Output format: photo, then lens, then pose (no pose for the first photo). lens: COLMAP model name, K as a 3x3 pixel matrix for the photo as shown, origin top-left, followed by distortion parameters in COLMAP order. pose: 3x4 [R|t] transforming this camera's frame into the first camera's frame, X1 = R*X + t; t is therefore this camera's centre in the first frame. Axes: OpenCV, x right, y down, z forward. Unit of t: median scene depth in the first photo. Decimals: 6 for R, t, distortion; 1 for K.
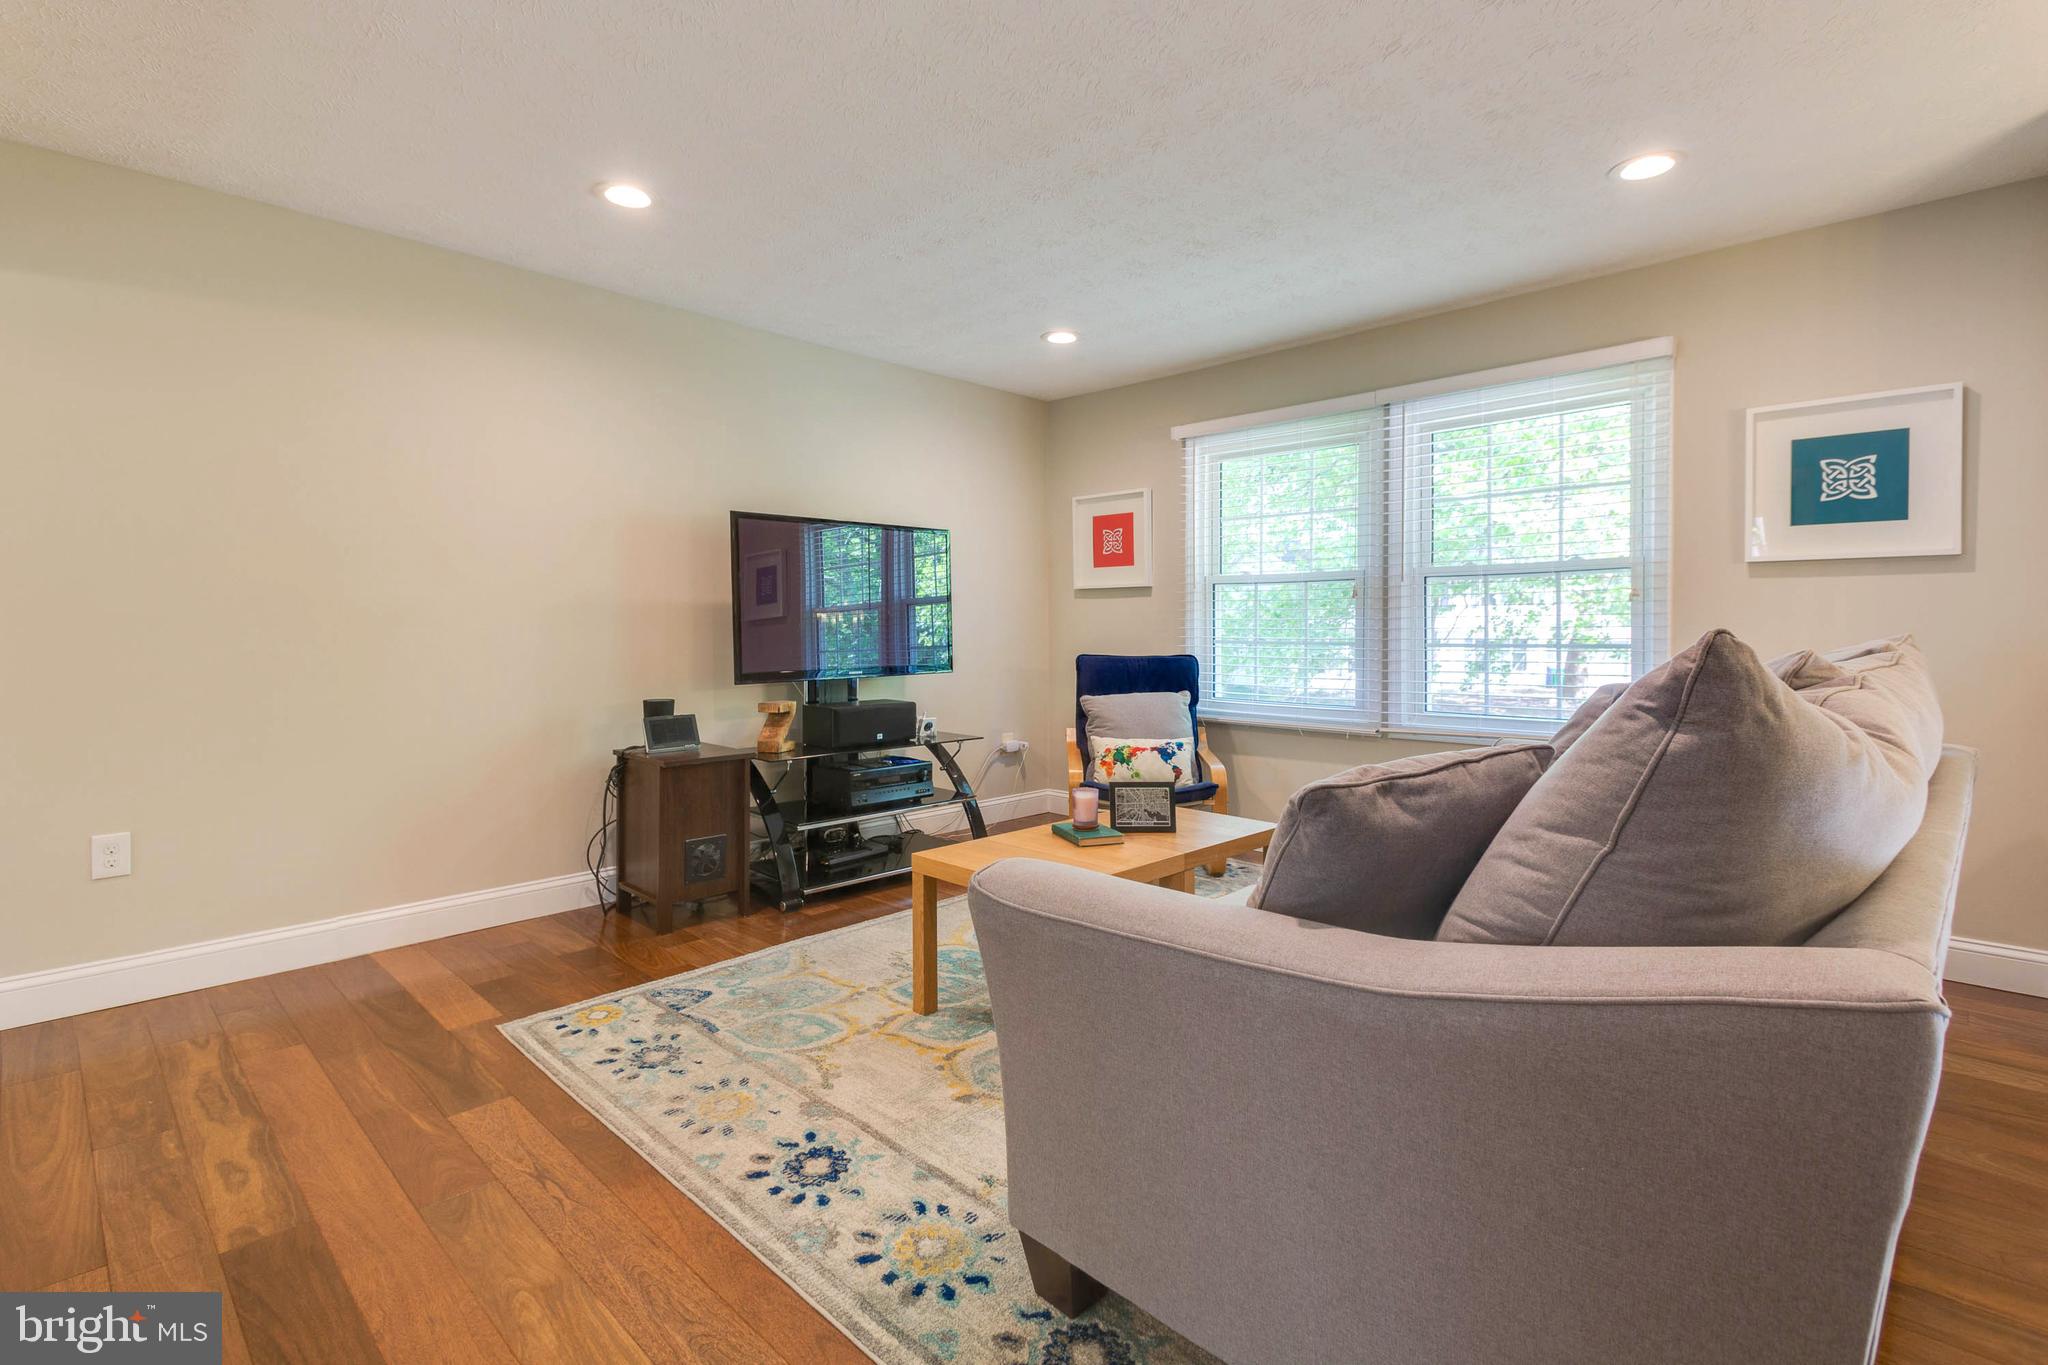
lens RADIAL K [[955.1, 0, 1017.6], [0, 955.1, 654.0], [0, 0, 1]] dist [0.021805, -0.008496]
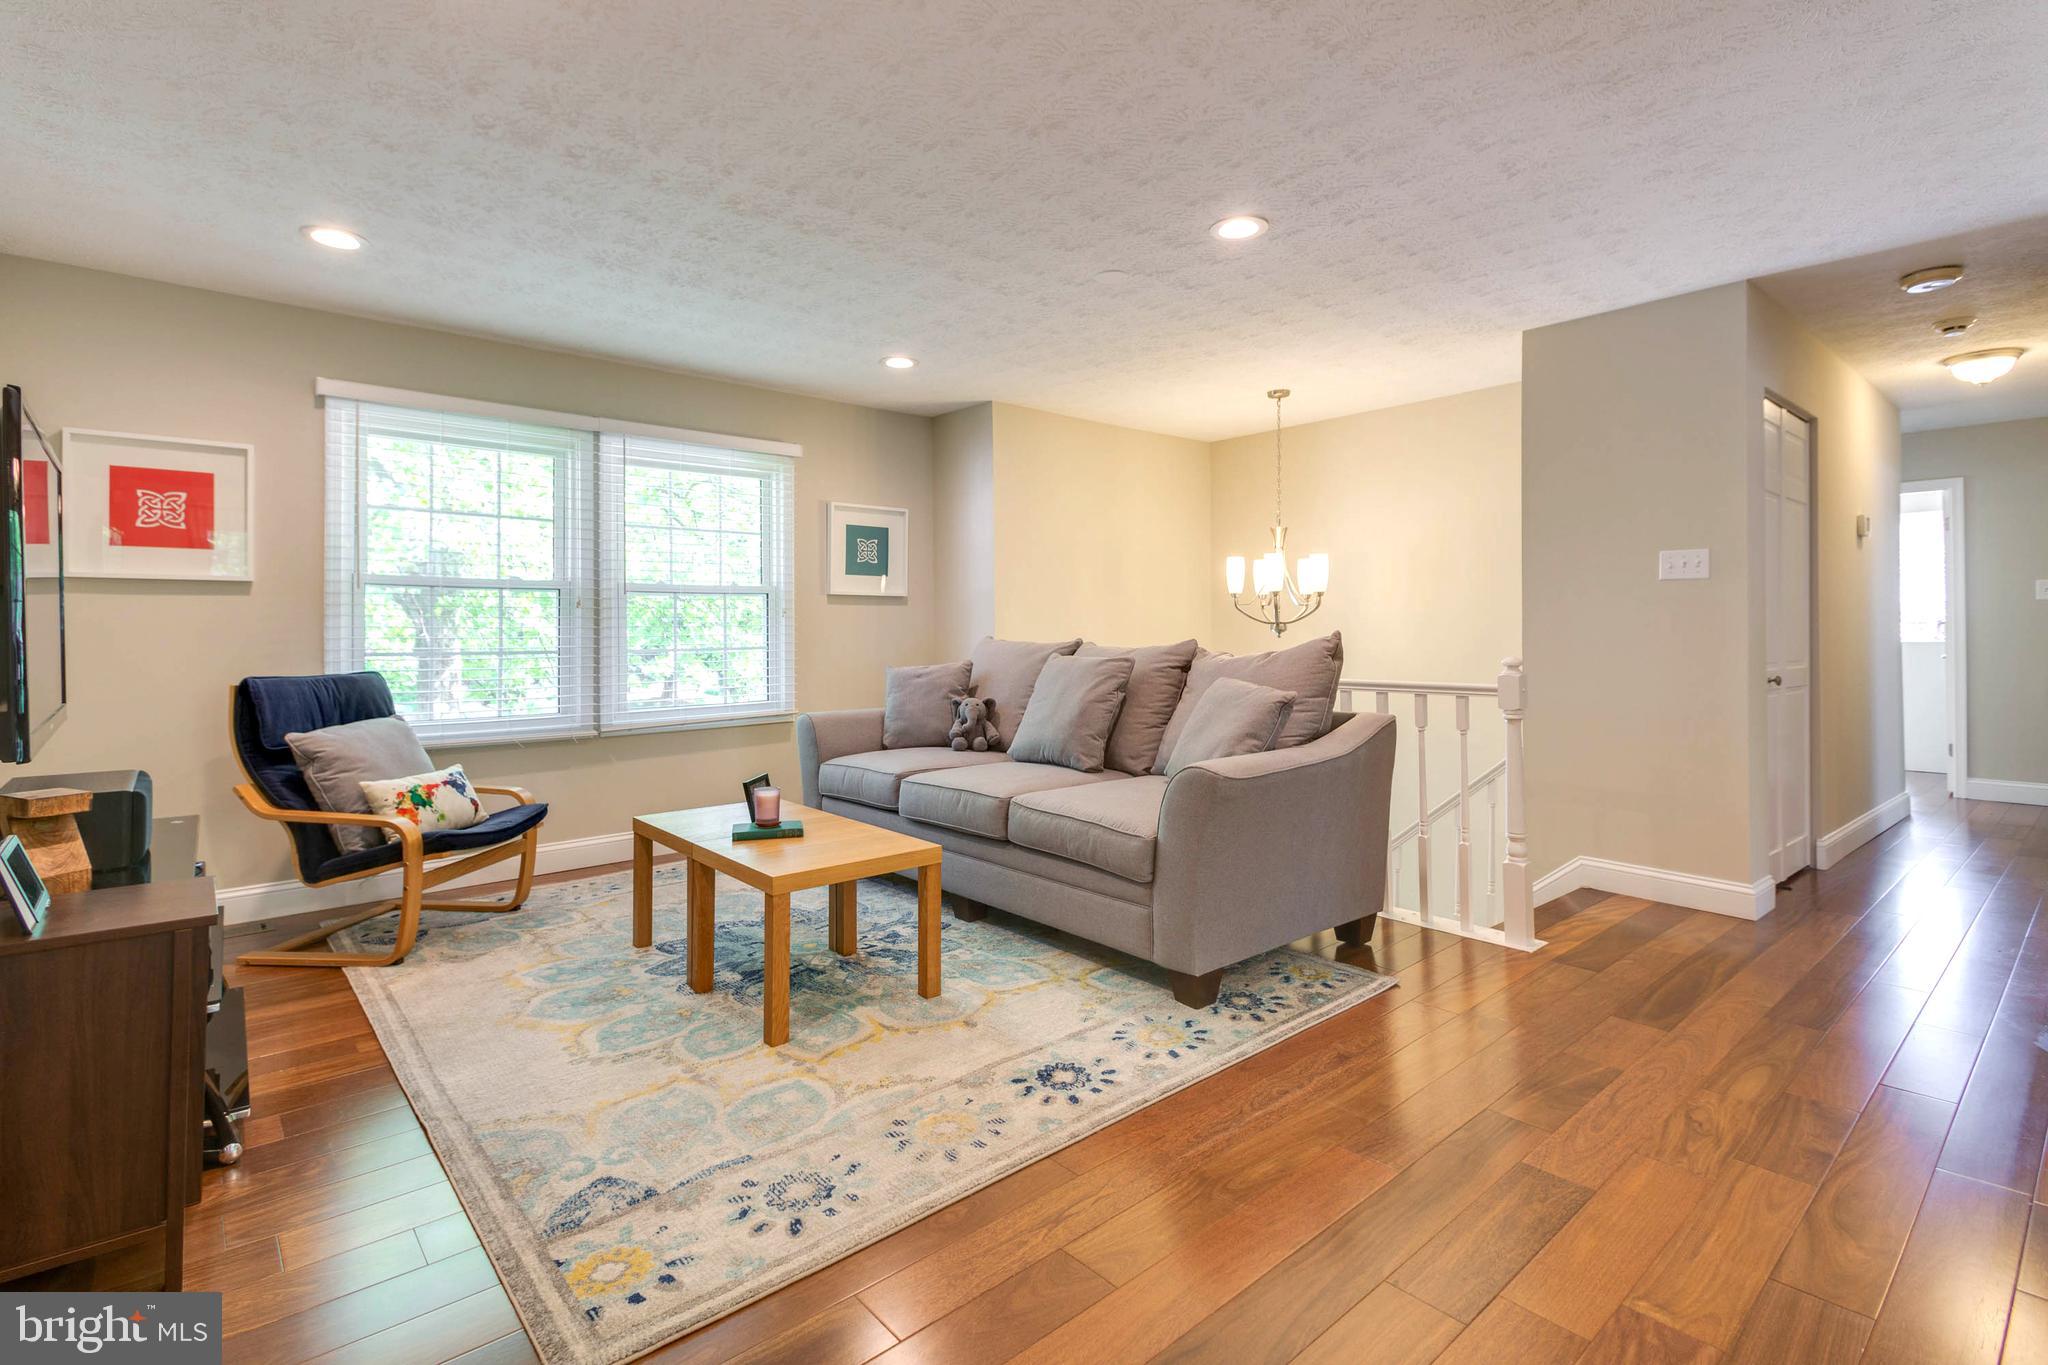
lens RADIAL K [[955.1, 0, 1033.1], [0, 955.1, 621.4], [0, 0, 1]] dist [0.021805, -0.008496]
pose [[0.071945, 0.013224, 0.997321, -1.090711], [0.036288, 0.999215, -0.015867, -0.014863], [-0.996748, 0.037333, 0.071408, 0.715330]]
